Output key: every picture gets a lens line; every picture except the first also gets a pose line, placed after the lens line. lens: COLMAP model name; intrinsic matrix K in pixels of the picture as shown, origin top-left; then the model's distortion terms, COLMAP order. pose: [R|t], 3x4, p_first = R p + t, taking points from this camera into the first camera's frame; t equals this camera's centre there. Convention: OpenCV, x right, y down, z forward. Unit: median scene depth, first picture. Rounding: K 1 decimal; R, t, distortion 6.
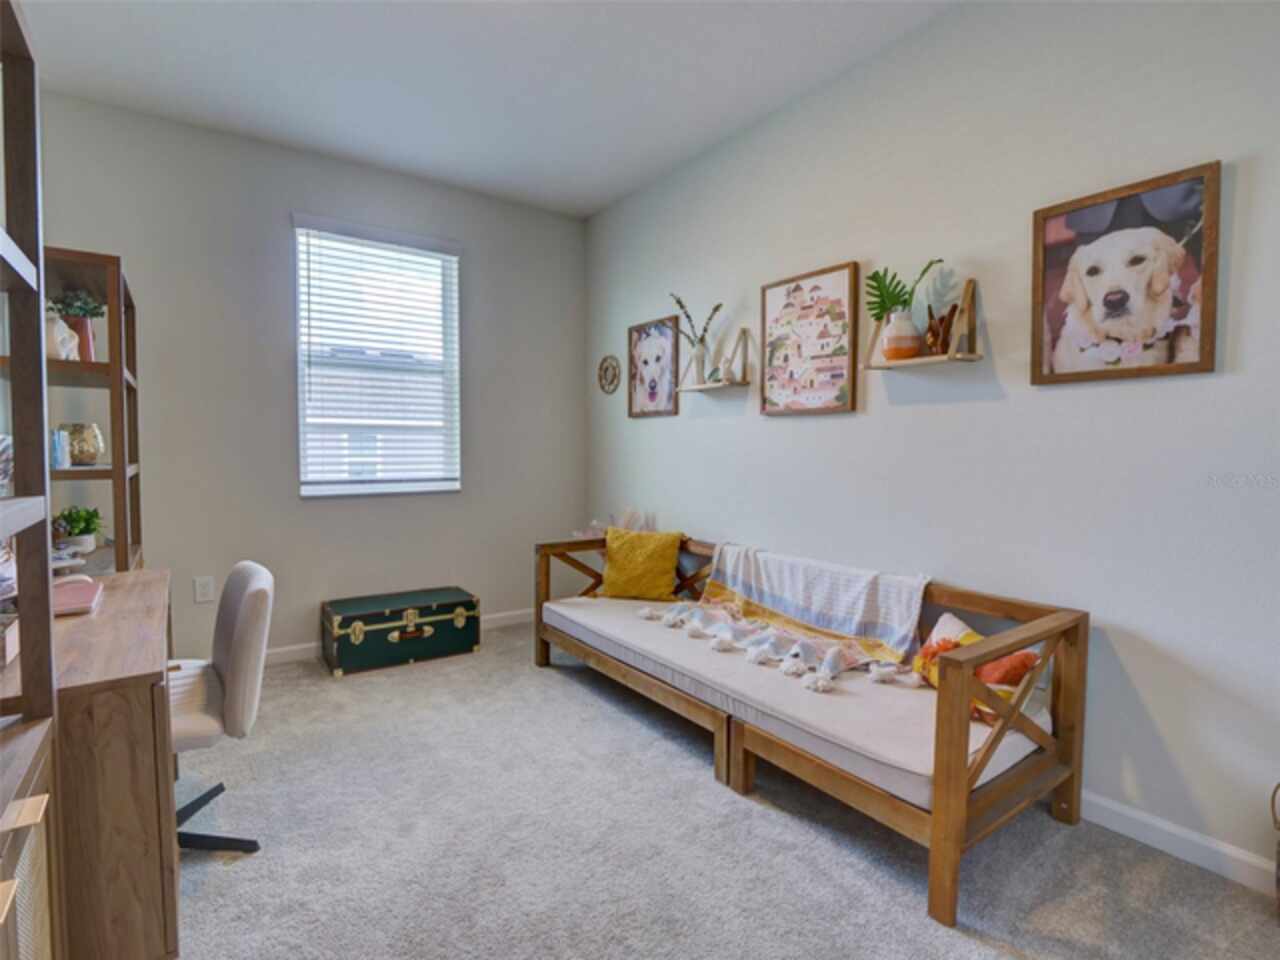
lens RADIAL K [[626.8, 0, 637.6], [0, 626.8, 475.8], [0, 0, 1]] dist [-0.011466, -0.000436]
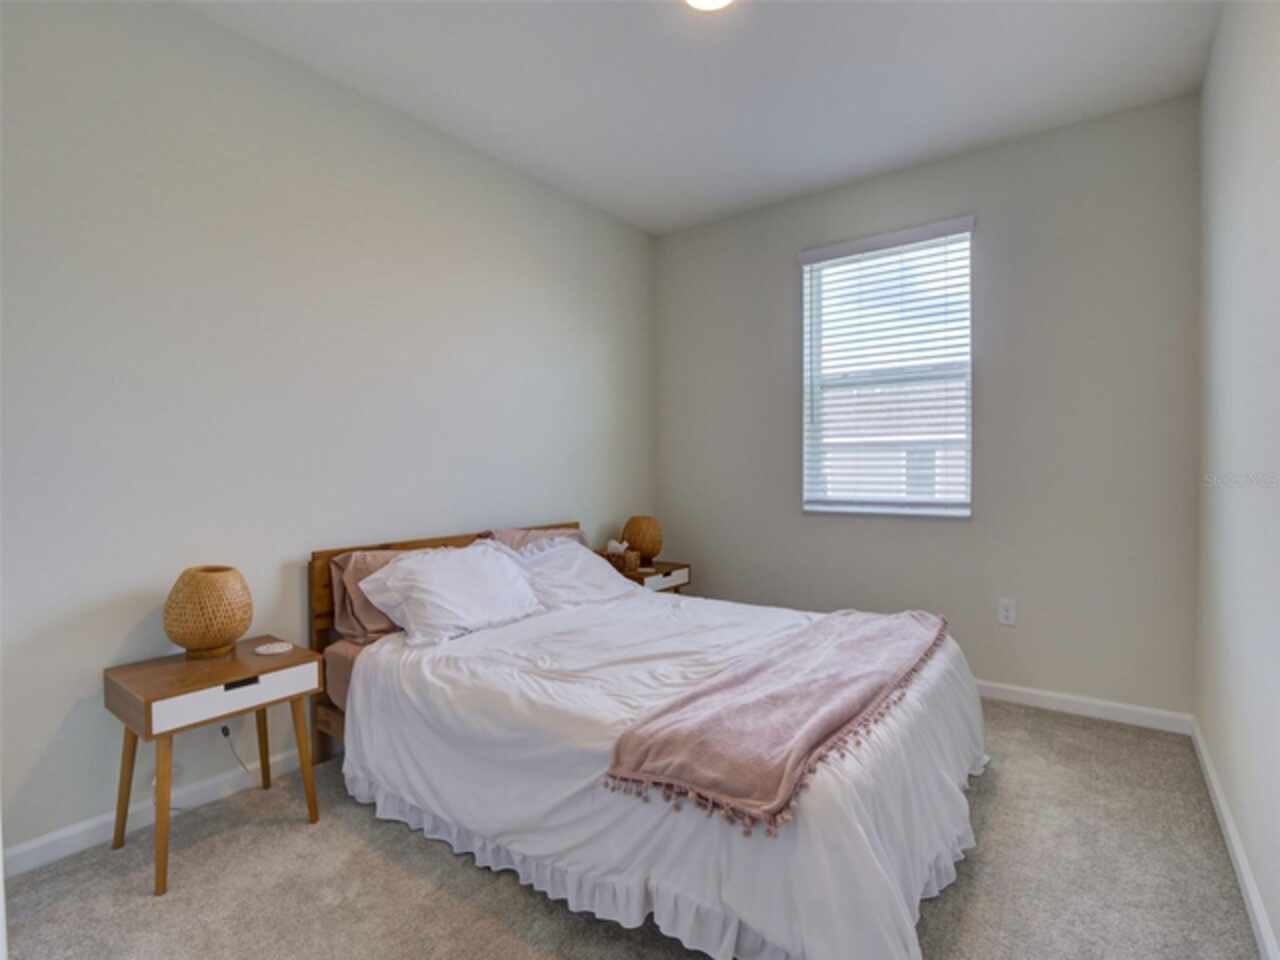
lens RADIAL K [[626.8, 0, 637.6], [0, 626.8, 475.8], [0, 0, 1]] dist [-0.011466, -0.000436]
pose [[0.297100, 0.007471, -0.954817, 0.364637], [-0.034057, 0.999416, -0.002777, -0.015428], [0.954239, 0.033344, 0.297181, 0.357640]]
